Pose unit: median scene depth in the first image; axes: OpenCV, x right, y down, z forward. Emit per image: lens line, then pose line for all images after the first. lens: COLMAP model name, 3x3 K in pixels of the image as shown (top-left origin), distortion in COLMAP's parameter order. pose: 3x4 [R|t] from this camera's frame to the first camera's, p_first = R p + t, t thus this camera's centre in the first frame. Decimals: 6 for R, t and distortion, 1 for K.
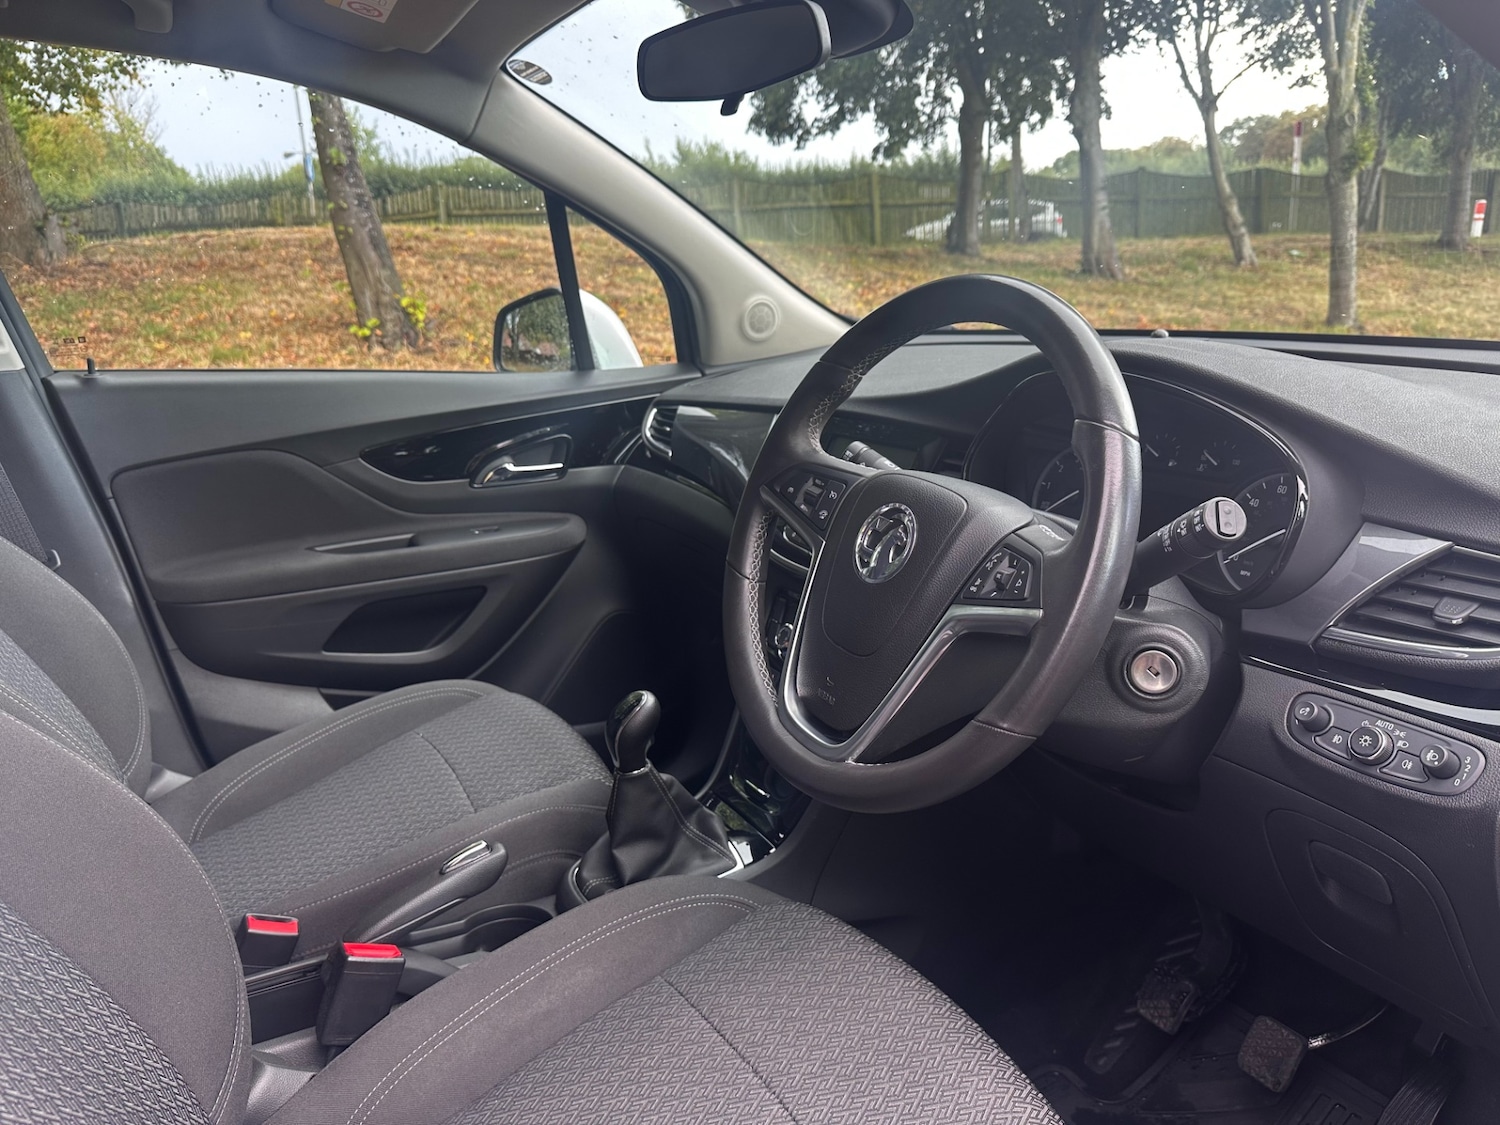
lens RADIAL K [[957.4, 0, 758.3], [0, 957.4, 560.2], [0, 0, 1]] dist [-0.007715, -0.004216]
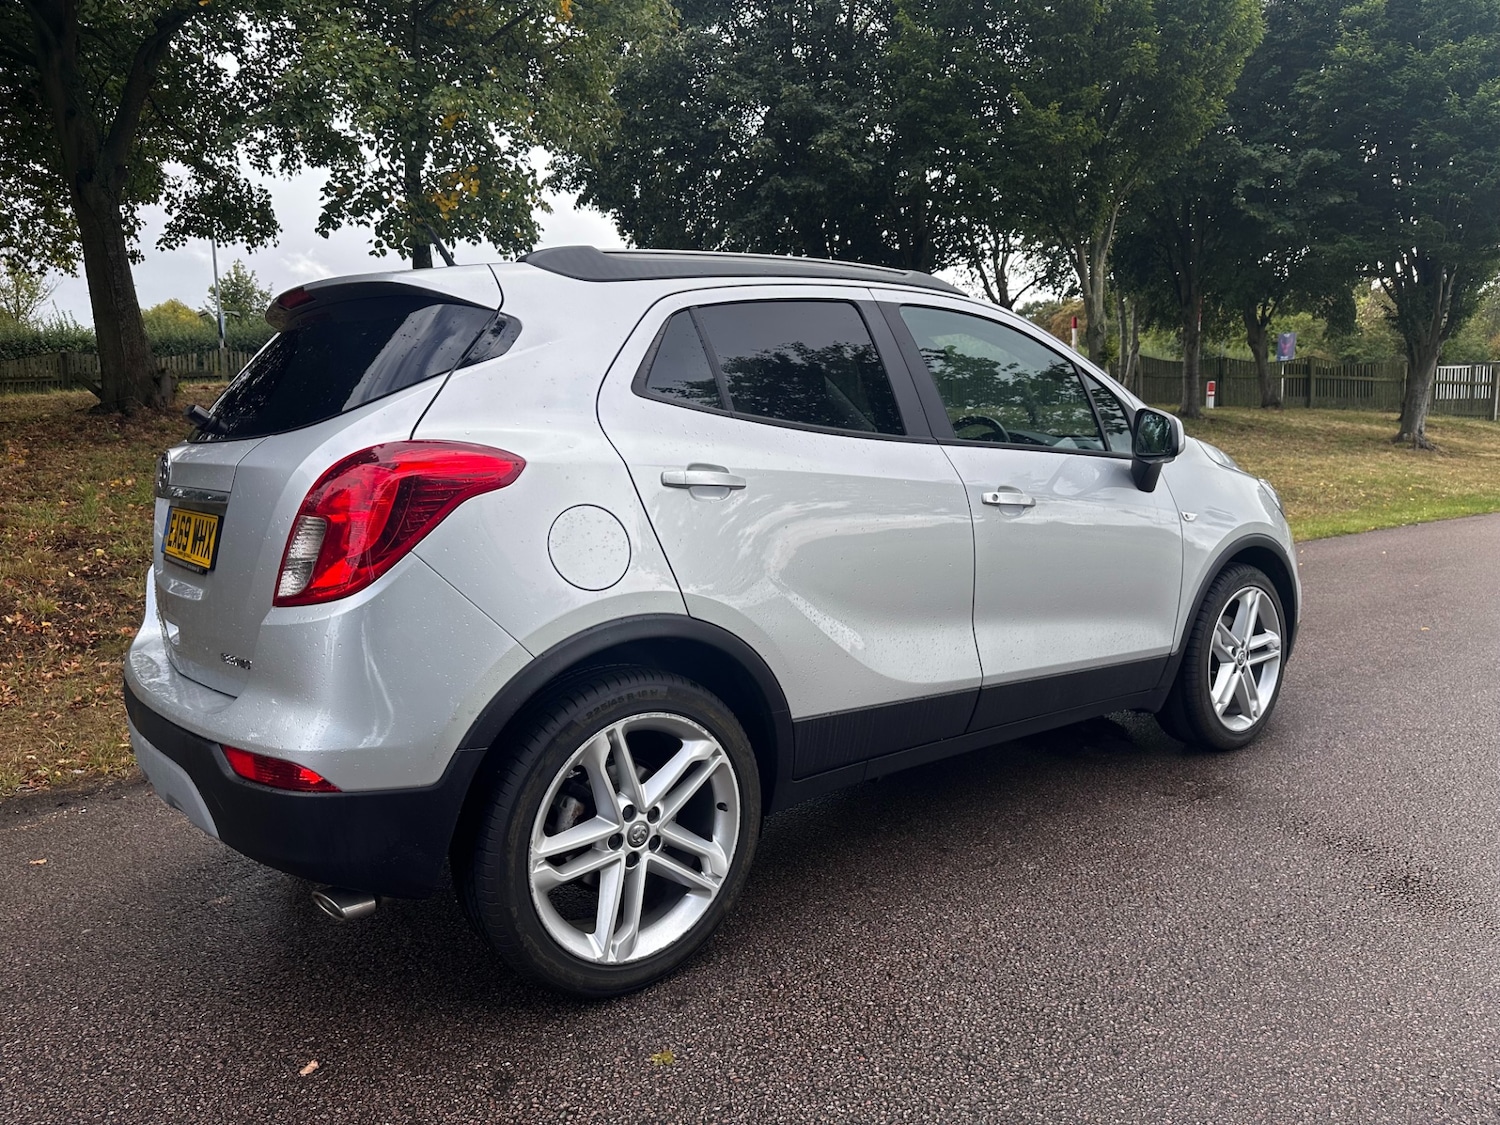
lens RADIAL K [[957.4, 0, 758.3], [0, 957.4, 560.2], [0, 0, 1]] dist [-0.007715, -0.004216]
pose [[0.986058, -0.005497, 0.166313, -0.085603], [0.031543, 0.987508, -0.154380, 0.057935], [-0.163387, 0.157474, 0.973913, -0.172757]]
